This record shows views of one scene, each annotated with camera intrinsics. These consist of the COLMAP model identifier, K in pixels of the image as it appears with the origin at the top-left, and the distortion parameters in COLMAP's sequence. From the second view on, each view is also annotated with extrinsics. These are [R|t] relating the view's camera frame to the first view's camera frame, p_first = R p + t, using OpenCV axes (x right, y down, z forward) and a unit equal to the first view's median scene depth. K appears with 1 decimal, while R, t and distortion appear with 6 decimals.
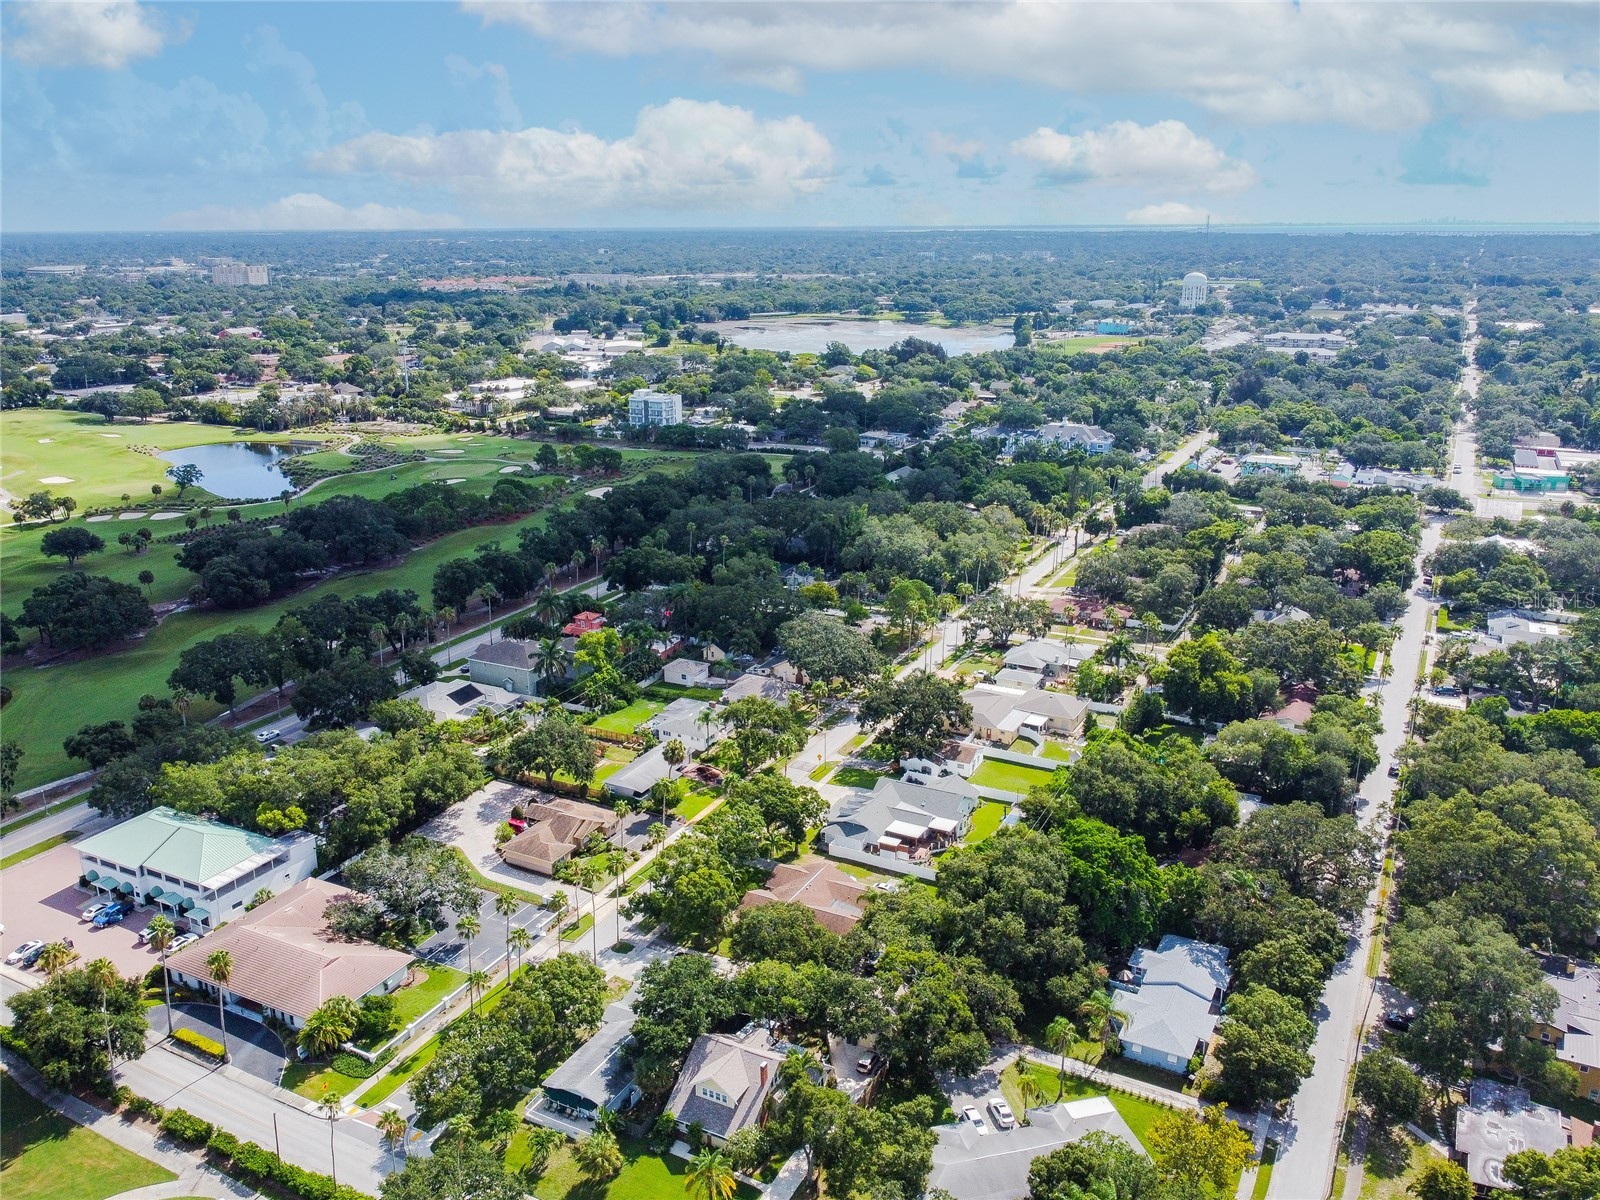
lens RADIAL K [[1261.2, 0, 800.0], [0, 1261.2, 600.0], [0, 0, 1]] dist [0.014389, -0.011593]
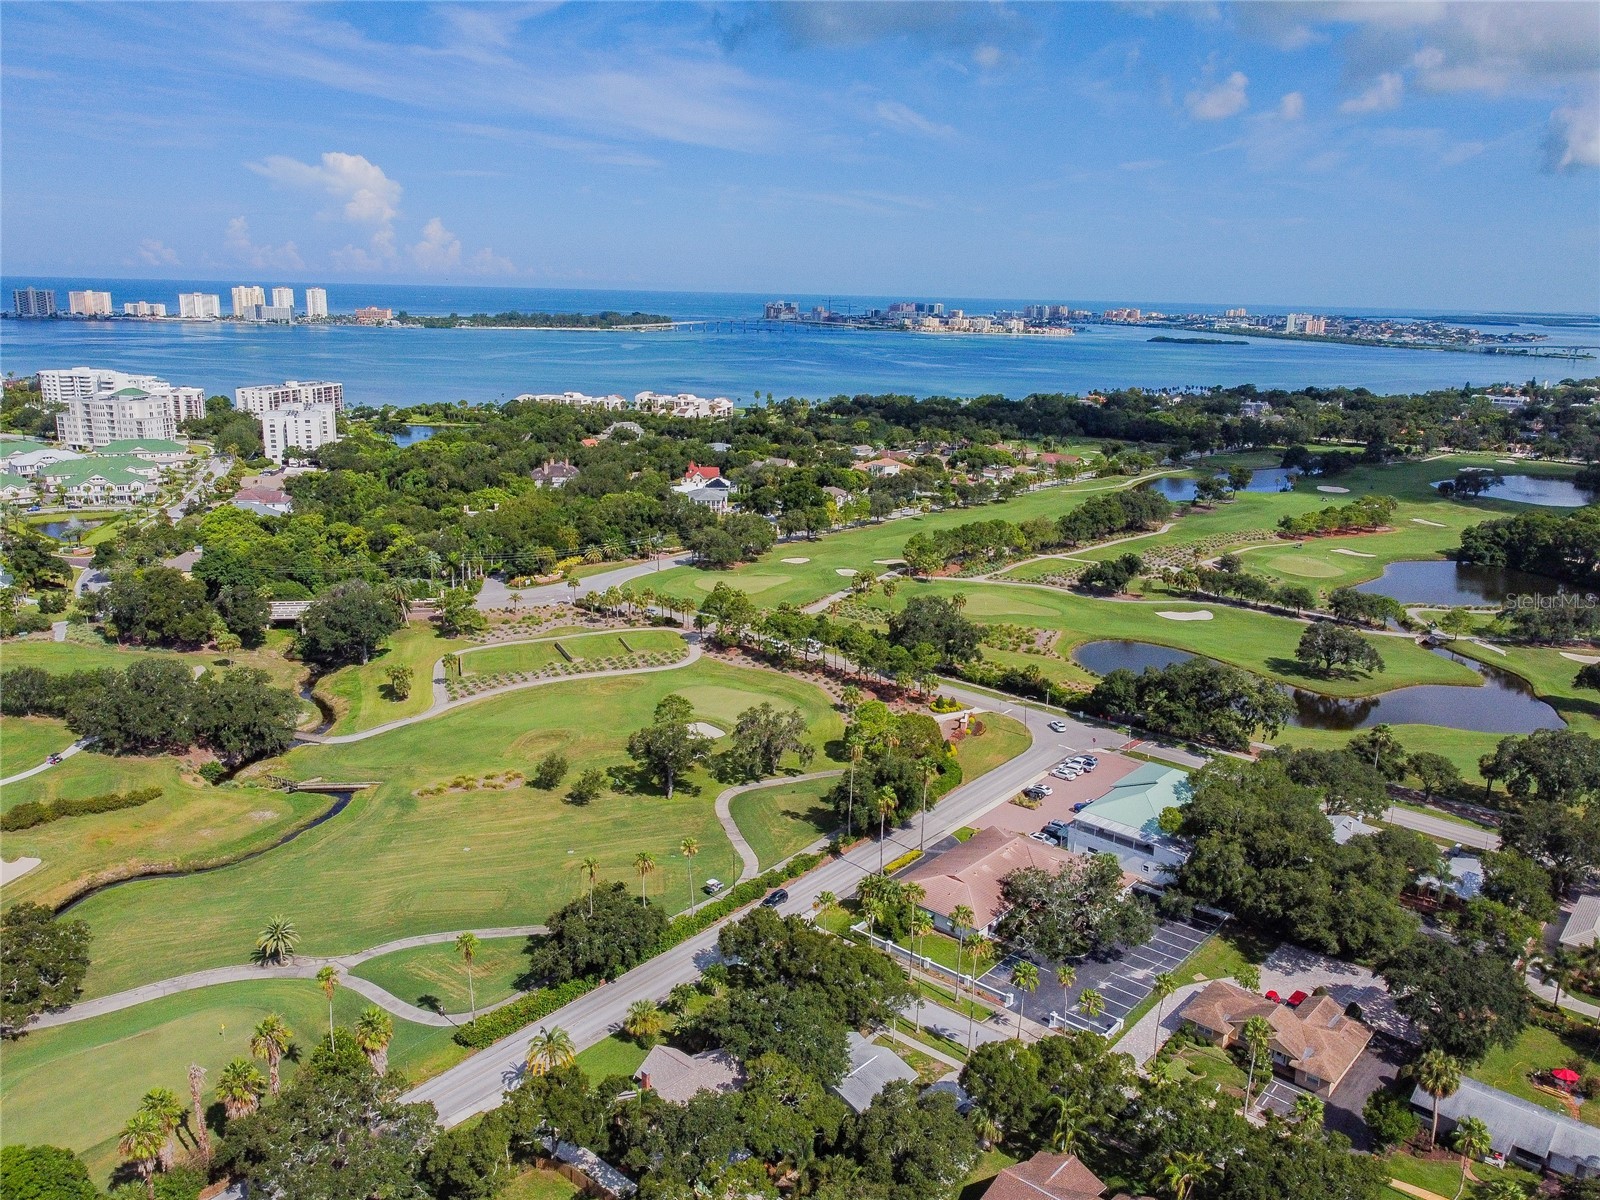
lens RADIAL K [[1216.0, 0, 800.0], [0, 1216.0, 600.0], [0, 0, 1]] dist [0.009207, -0.009614]
pose [[-0.246126, 0.241687, -0.938621, 0.364029], [-0.300284, 0.901748, 0.310933, -0.134259], [0.921549, 0.358381, -0.149369, 0.580939]]
